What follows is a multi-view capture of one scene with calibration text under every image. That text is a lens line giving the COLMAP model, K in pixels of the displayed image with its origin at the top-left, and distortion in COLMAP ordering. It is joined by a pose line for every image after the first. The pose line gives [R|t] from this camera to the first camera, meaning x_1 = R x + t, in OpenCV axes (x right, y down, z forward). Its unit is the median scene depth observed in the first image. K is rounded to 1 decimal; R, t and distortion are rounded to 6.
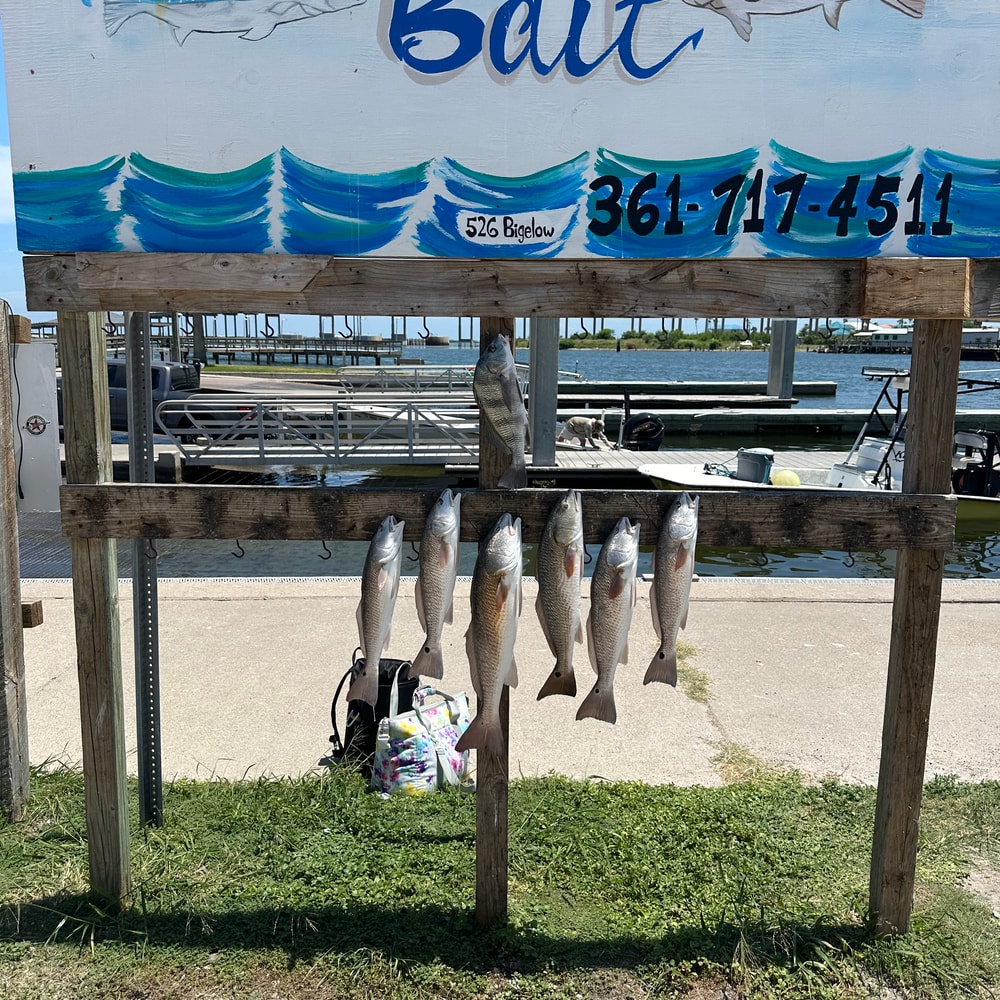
lens RADIAL K [[945.1, 0, 508.6], [0, 945.1, 491.6], [0, 0, 1]] dist [0.001308, 0.000000]
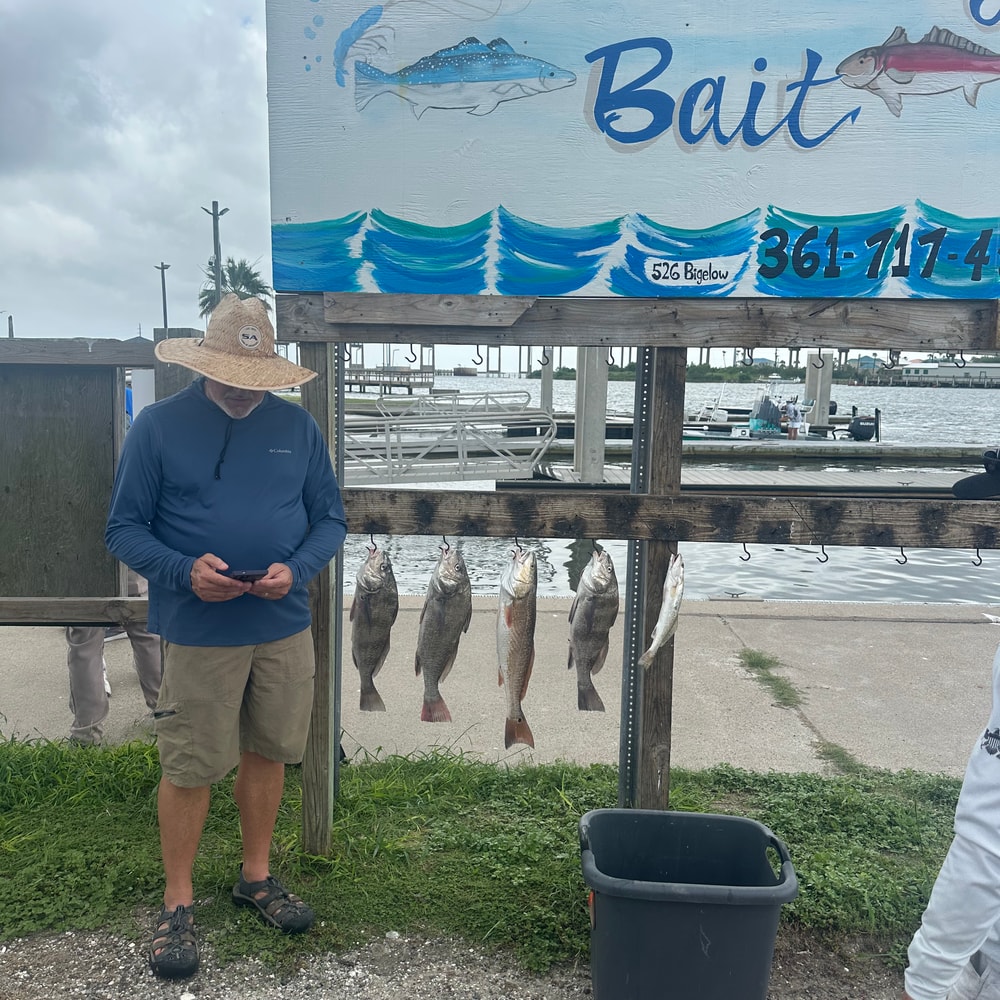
lens RADIAL K [[945.1, 0, 499.8], [0, 945.1, 506.5], [0, 0, 1]] dist [0.001308, 0.000000]
pose [[0.999369, 0.011393, -0.033640, -0.189655], [-0.011968, 0.999785, -0.016942, 0.035261], [0.033440, 0.017334, 0.999290, -0.178474]]
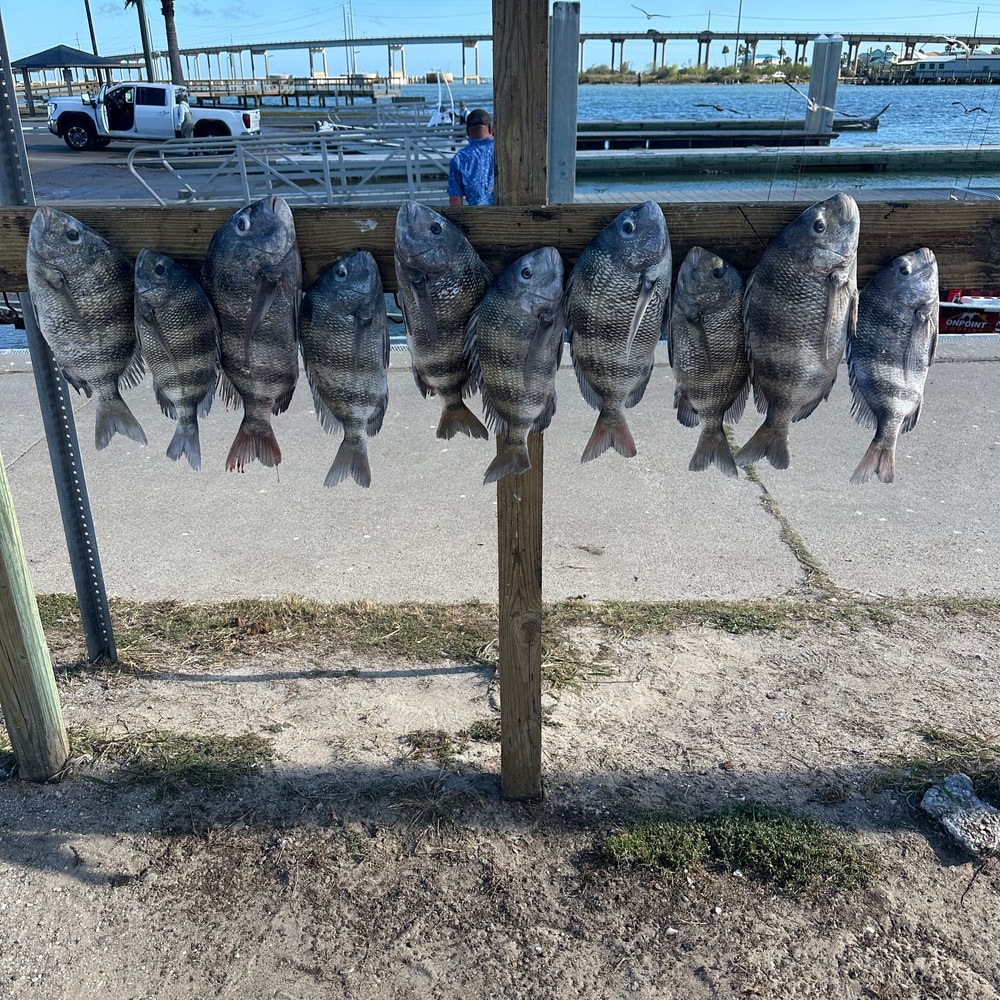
lens RADIAL K [[945.1, 0, 506.1], [0, 945.1, 508.0], [0, 0, 1]] dist [0.001308, 0.000000]
pose [[0.999772, -0.012572, -0.017264, -0.015603], [0.016684, 0.964429, 0.263814, 0.028226], [0.013333, -0.264042, 0.964419, 0.341429]]
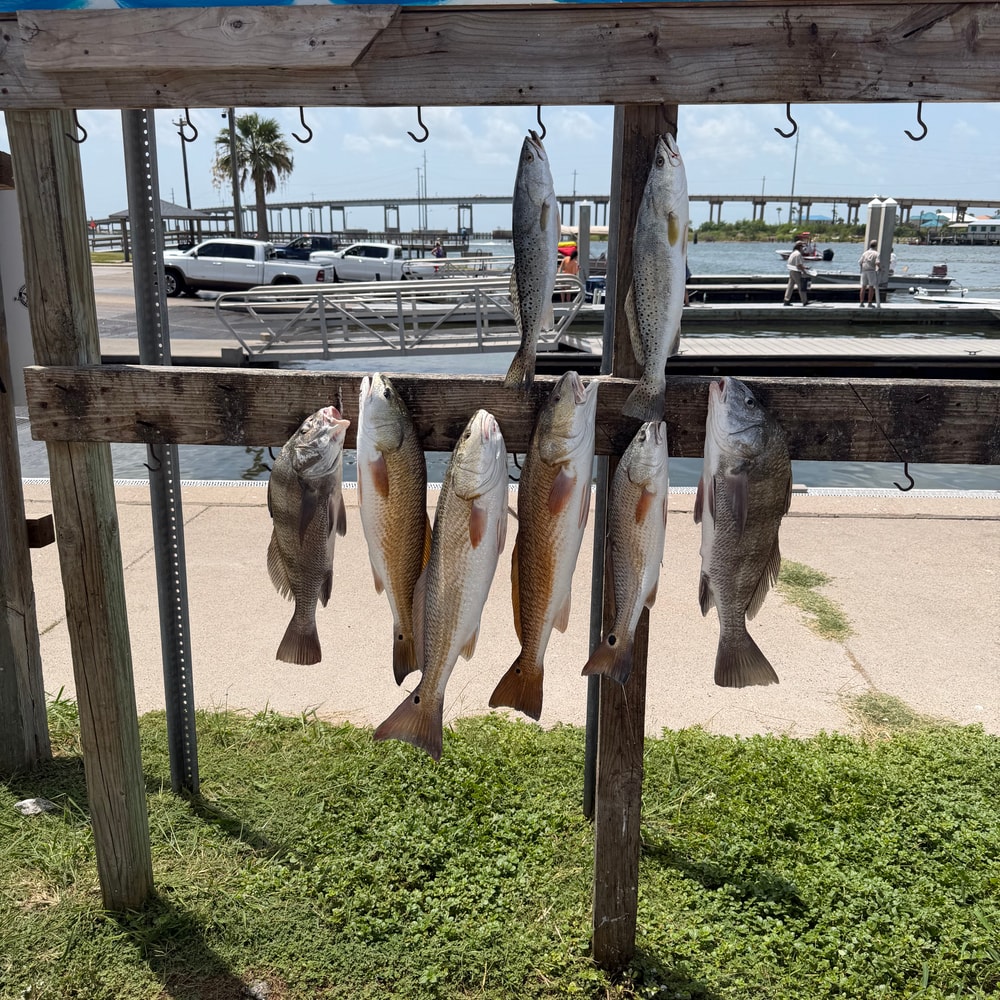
lens RADIAL K [[945.1, 0, 504.5], [0, 945.1, 513.4], [0, 0, 1]] dist [0.001308, 0.000000]
pose [[0.997227, 0.016417, -0.072584, -0.062430], [-0.007029, 0.991782, 0.127745, 0.009810], [0.074084, -0.126880, 0.989148, 0.323947]]
